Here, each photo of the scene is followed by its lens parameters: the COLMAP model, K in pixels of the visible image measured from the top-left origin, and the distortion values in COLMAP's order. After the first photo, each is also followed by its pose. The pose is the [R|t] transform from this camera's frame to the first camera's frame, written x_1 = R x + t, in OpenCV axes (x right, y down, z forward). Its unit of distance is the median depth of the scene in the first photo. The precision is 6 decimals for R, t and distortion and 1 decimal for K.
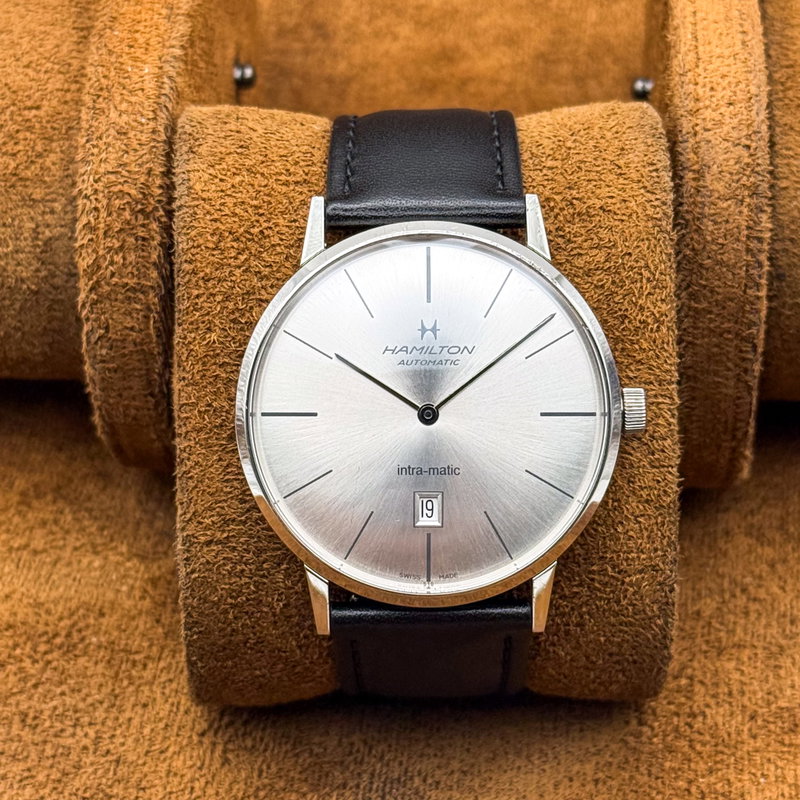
lens RADIAL K [[2342.9, 0, 400.0], [0, 2342.9, 400.0], [0, 0, 1]] dist [0.037494, 0.715069]
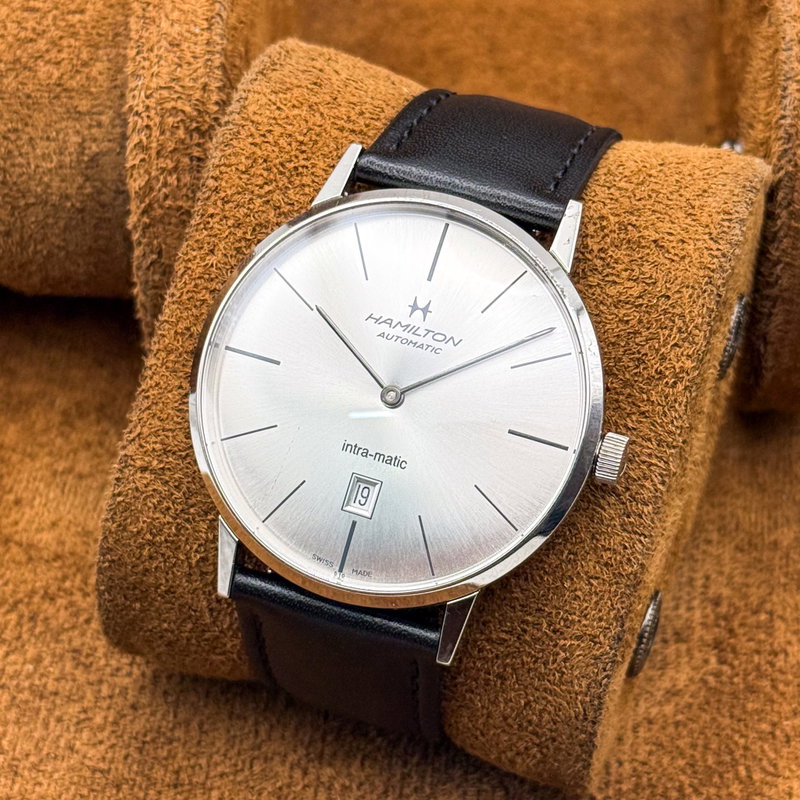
lens RADIAL K [[2342.9, 0, 400.0], [0, 2342.9, 400.0], [0, 0, 1]] dist [0.037494, 0.715069]
pose [[0.938544, 0.278382, -0.204057, 0.196568], [-0.292149, 0.955530, -0.040150, 0.042086], [0.183805, 0.097298, 0.978135, 0.101585]]
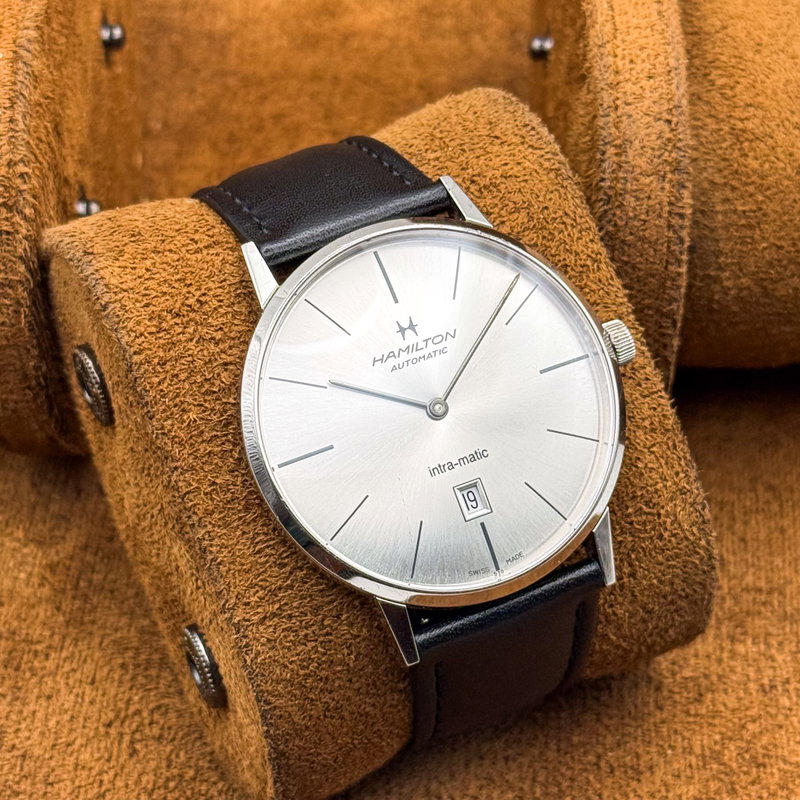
lens RADIAL K [[2342.9, 0, 400.0], [0, 2342.9, 400.0], [0, 0, 1]] dist [0.037494, 0.715069]
pose [[0.907247, -0.320158, 0.272767, -0.259666], [0.355139, 0.930570, -0.088975, 0.081617], [-0.225343, 0.177592, 0.957957, 0.066051]]
